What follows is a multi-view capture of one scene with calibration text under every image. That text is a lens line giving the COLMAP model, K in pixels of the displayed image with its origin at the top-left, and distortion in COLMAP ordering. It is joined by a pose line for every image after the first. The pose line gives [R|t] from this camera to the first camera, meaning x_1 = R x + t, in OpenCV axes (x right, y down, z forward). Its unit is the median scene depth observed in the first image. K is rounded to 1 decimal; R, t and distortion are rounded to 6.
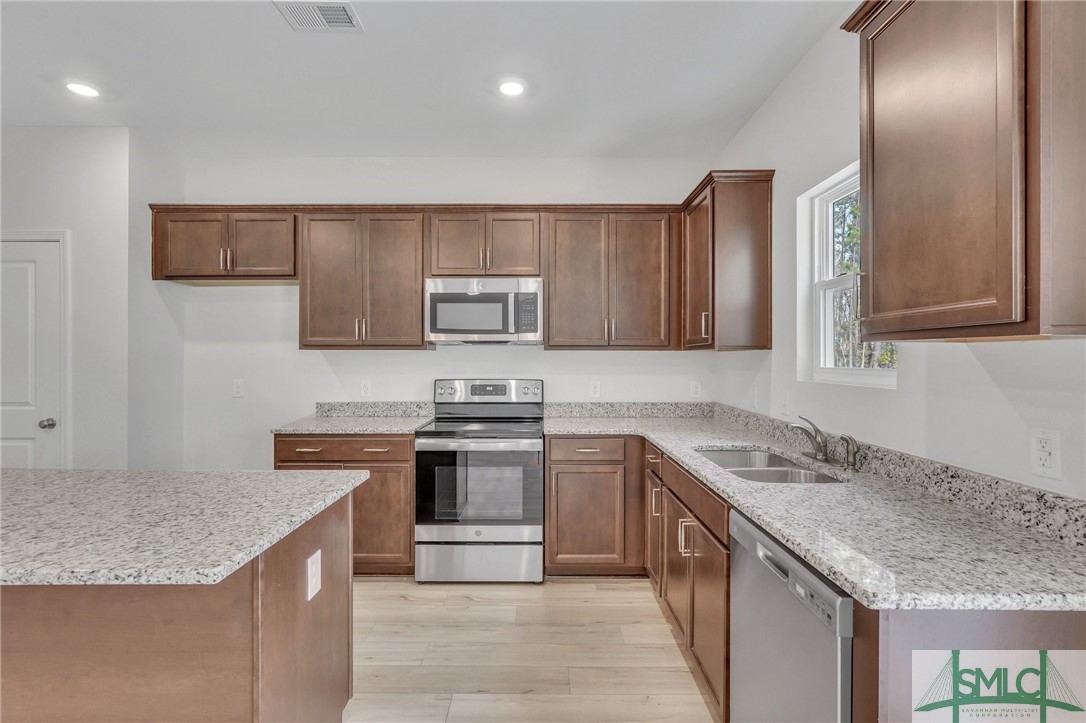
lens RADIAL K [[502.9, 0, 543.0], [0, 502.9, 361.5], [0, 0, 1]] dist [-0.015712, 0.000252]
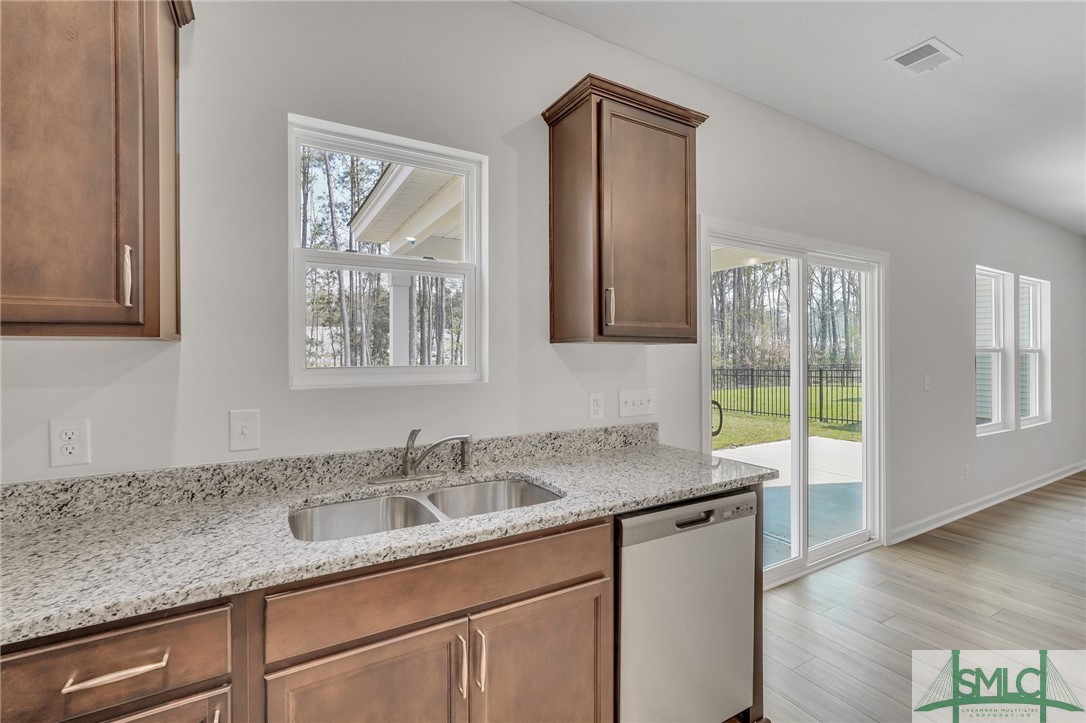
lens RADIAL K [[483.6, 0, 539.7], [0, 483.6, 353.9], [0, 0, 1]] dist [-0.002751, -0.000165]
pose [[-0.495543, 0.000522, 0.868583, -0.159812], [0.009716, 0.999941, 0.004943, -0.007153], [-0.868529, 0.010889, -0.495518, 0.790360]]
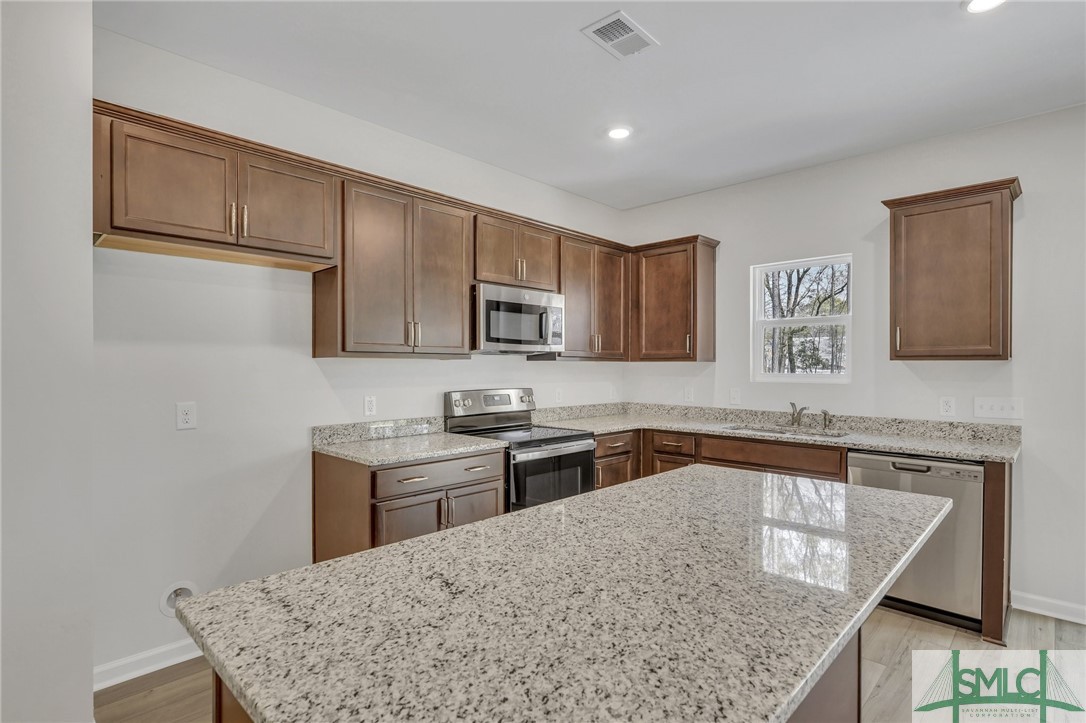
lens RADIAL K [[541.7, 0, 538.1], [0, 541.7, 366.1], [0, 0, 1]] dist [-0.003683, -0.000288]
pose [[0.698150, -0.000357, 0.715951, -0.906743], [0.003985, 0.999986, -0.003388, -0.006348], [-0.715940, 0.005218, 0.698142, 0.221057]]
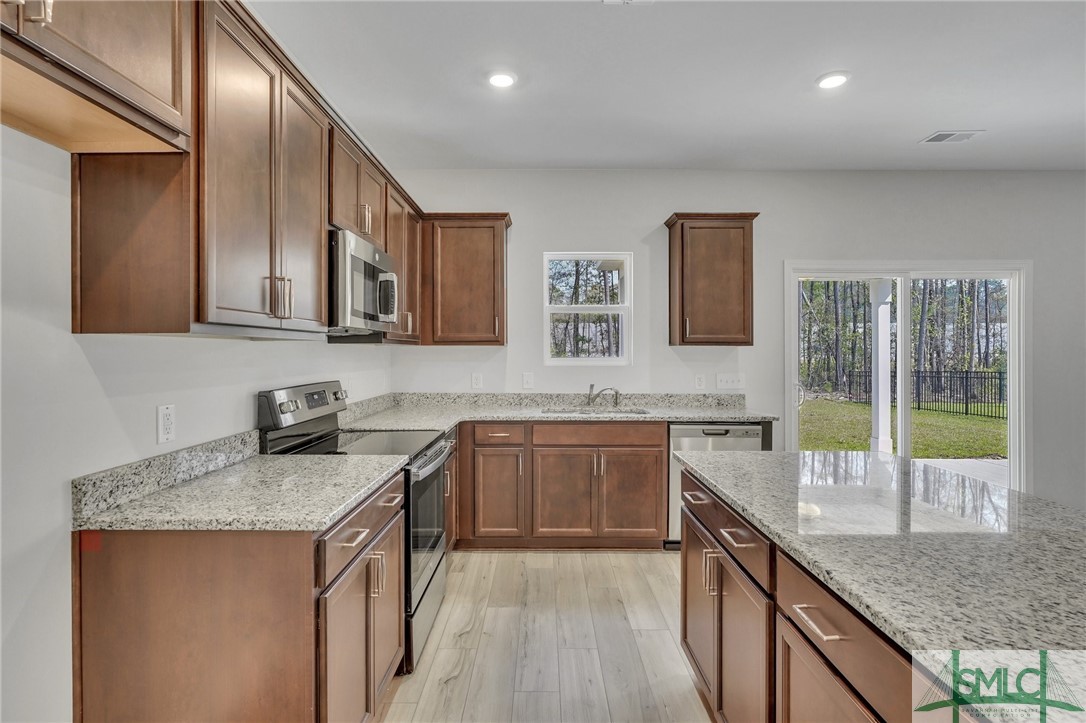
lens RADIAL K [[542.3, 0, 539.0], [0, 542.3, 351.4], [0, 0, 1]] dist [0.001668, 0.000497]
pose [[0.012743, -0.001695, 0.999917, -0.947121], [0.006935, 0.999975, 0.001606, -0.008407], [-0.999895, 0.006914, 0.012755, 0.762829]]
